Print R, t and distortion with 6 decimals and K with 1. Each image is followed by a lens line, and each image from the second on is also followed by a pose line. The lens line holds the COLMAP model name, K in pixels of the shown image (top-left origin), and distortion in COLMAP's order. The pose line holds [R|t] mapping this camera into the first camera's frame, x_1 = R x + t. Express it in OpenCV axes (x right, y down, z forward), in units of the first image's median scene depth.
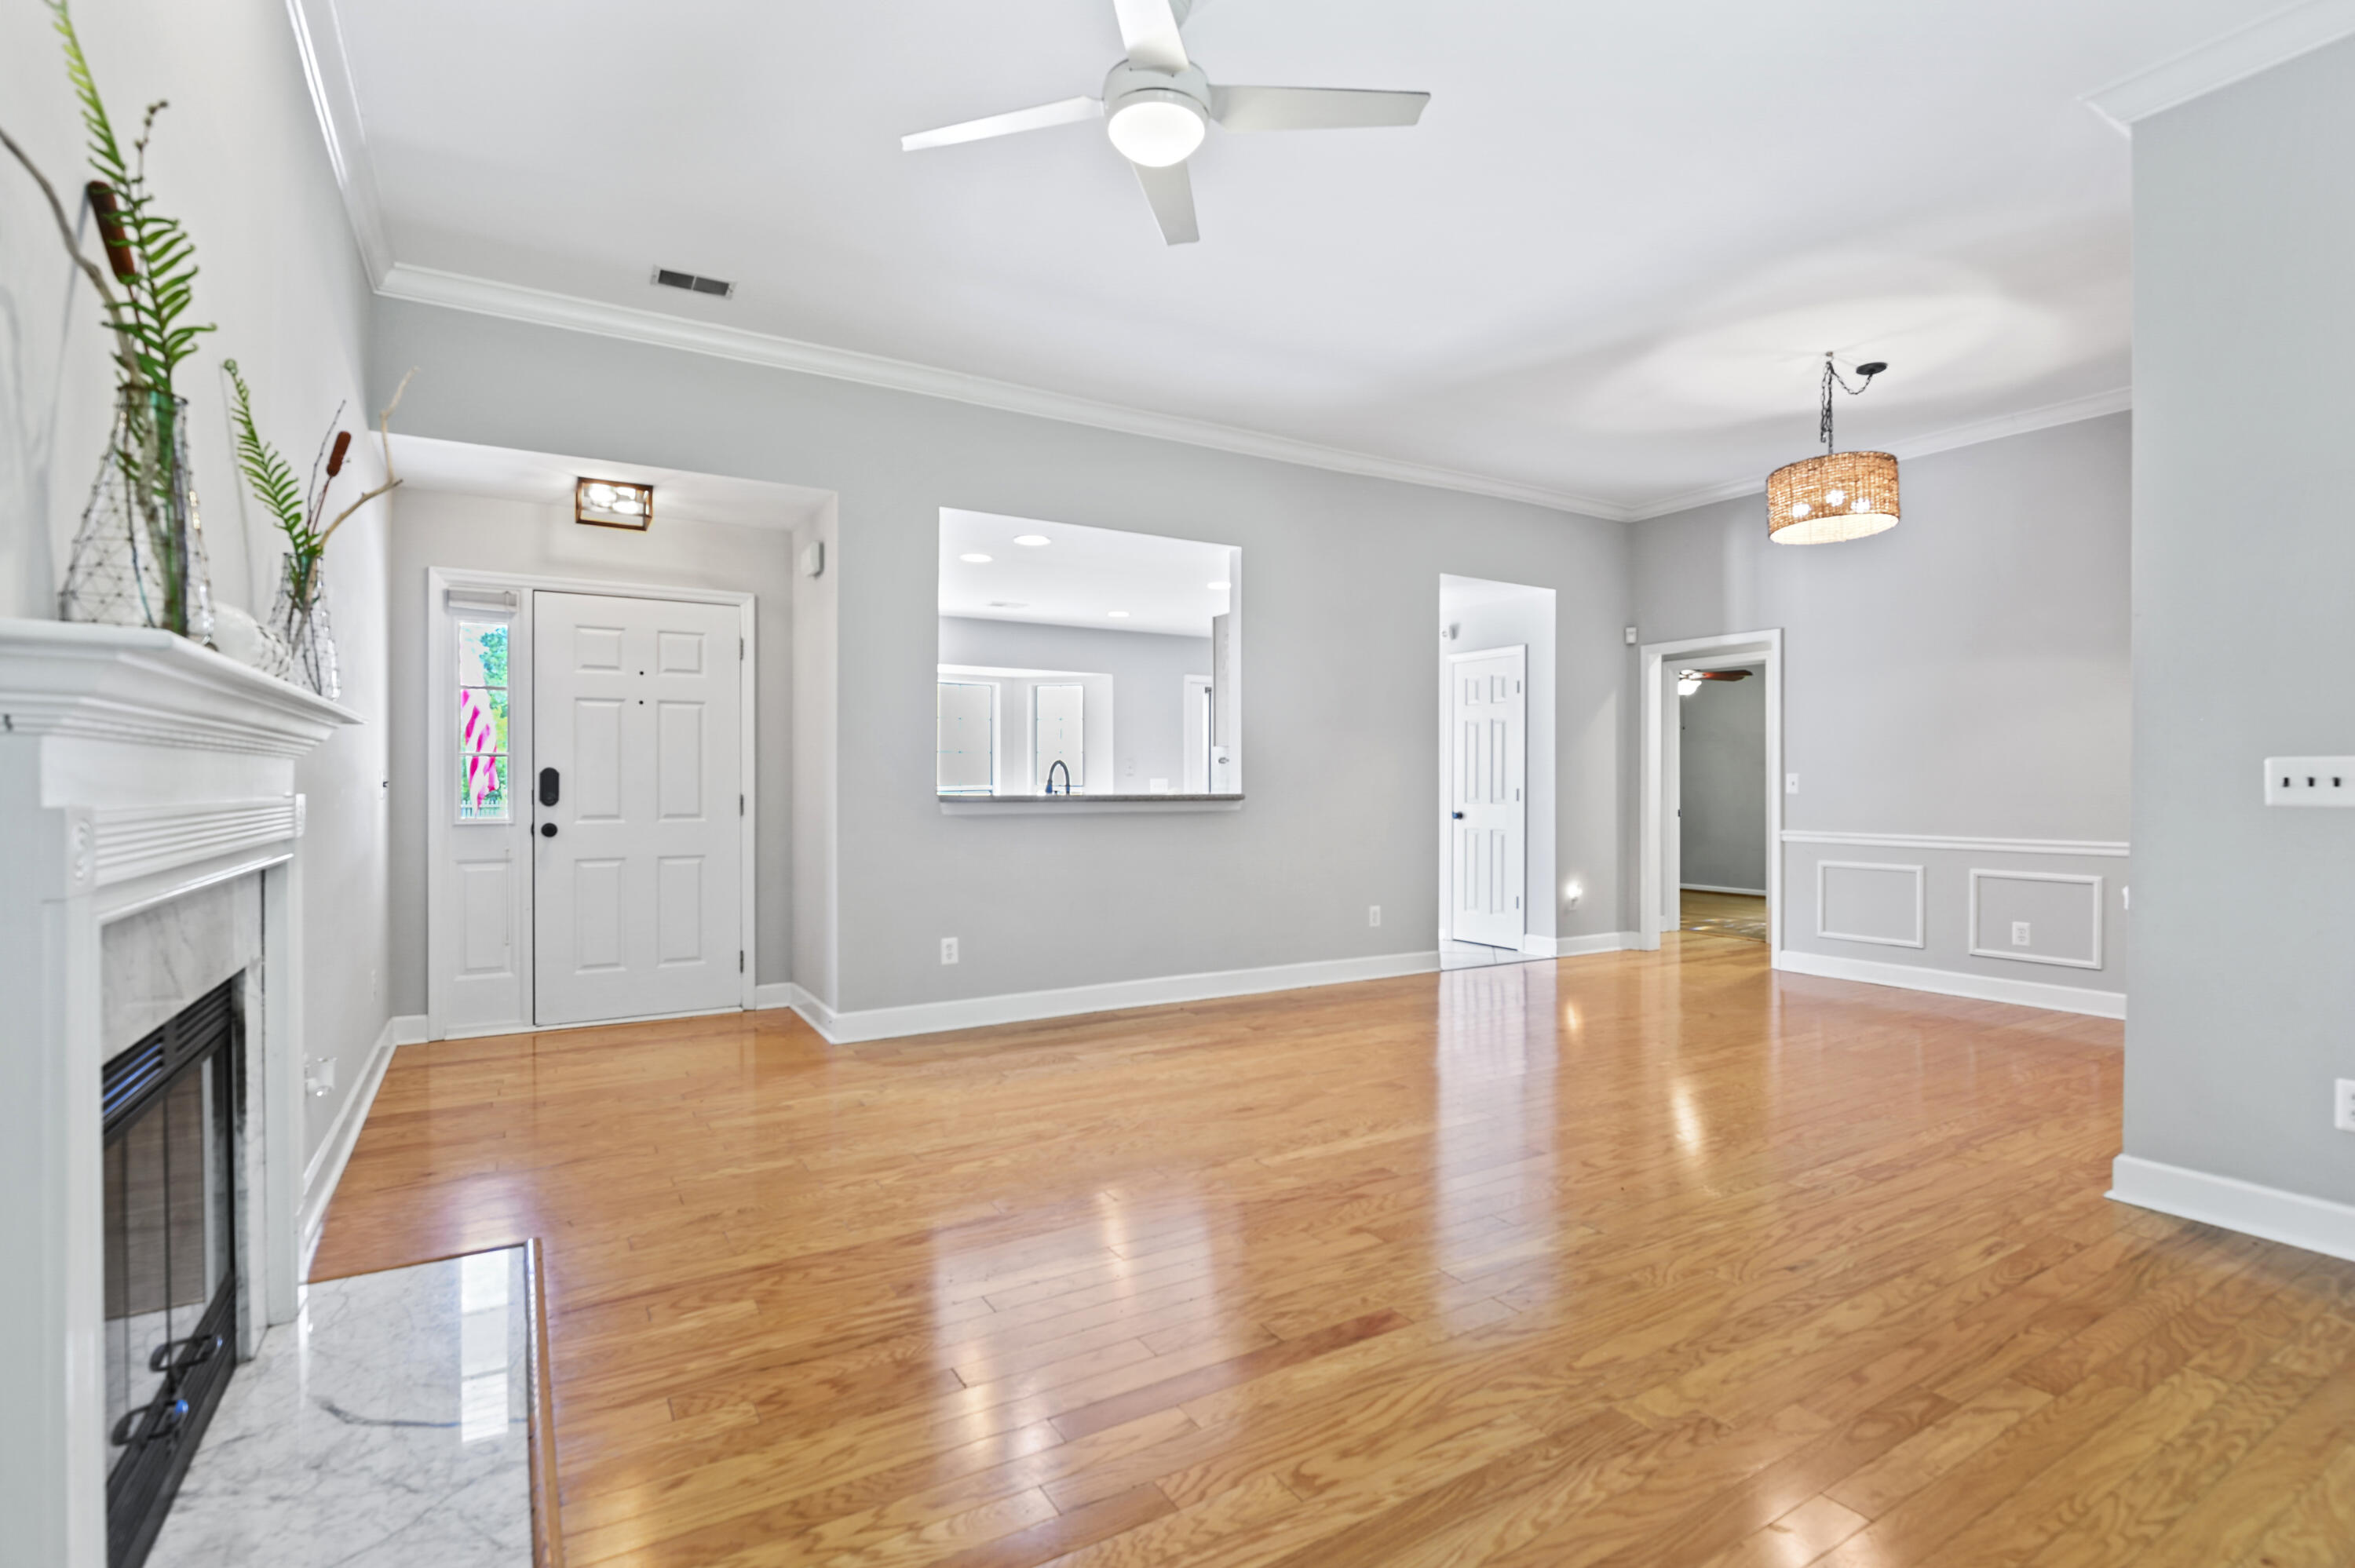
lens RADIAL K [[1098.4, 0, 1175.0], [0, 1098.4, 785.7], [0, 0, 1]] dist [0.002971, -0.020692]
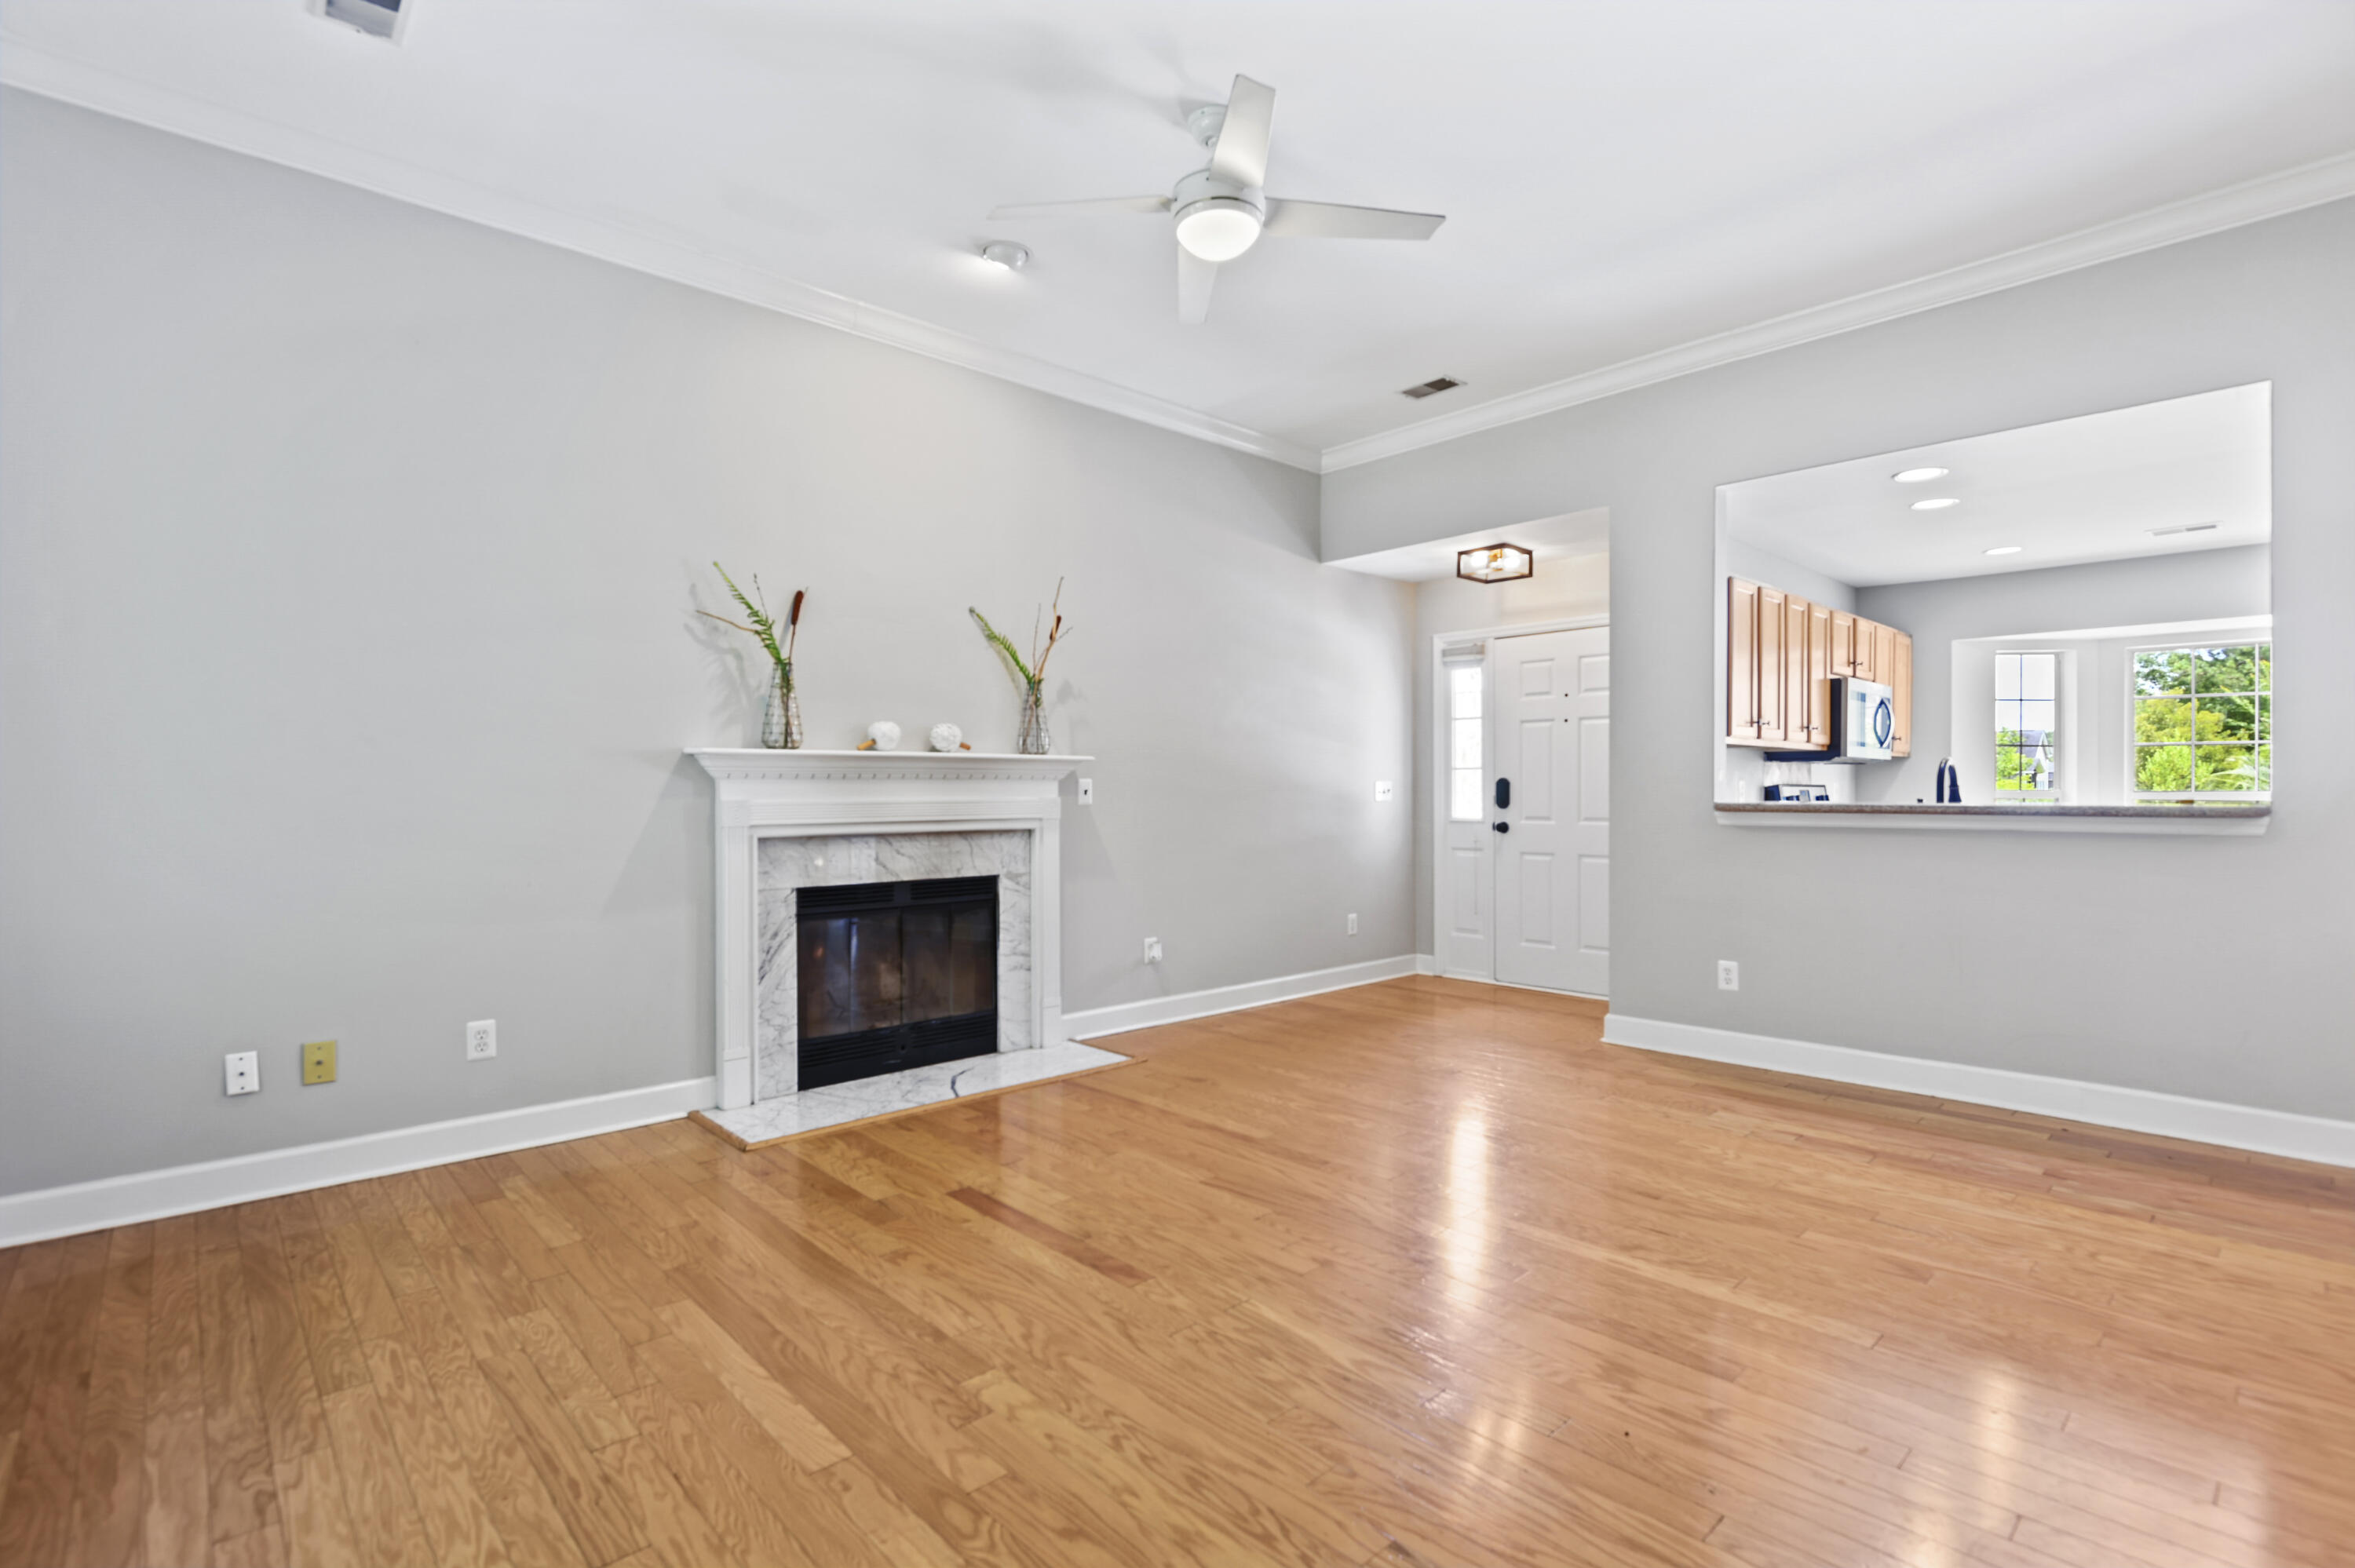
lens RADIAL K [[1098.2, 0, 1179.3], [0, 1098.2, 806.7], [0, 0, 1]] dist [-0.005002, -0.000743]
pose [[0.205267, 0.013591, -0.978612, 0.733019], [0.000433, 0.999902, 0.013977, -0.001457], [0.978706, -0.003293, 0.205241, 0.470918]]
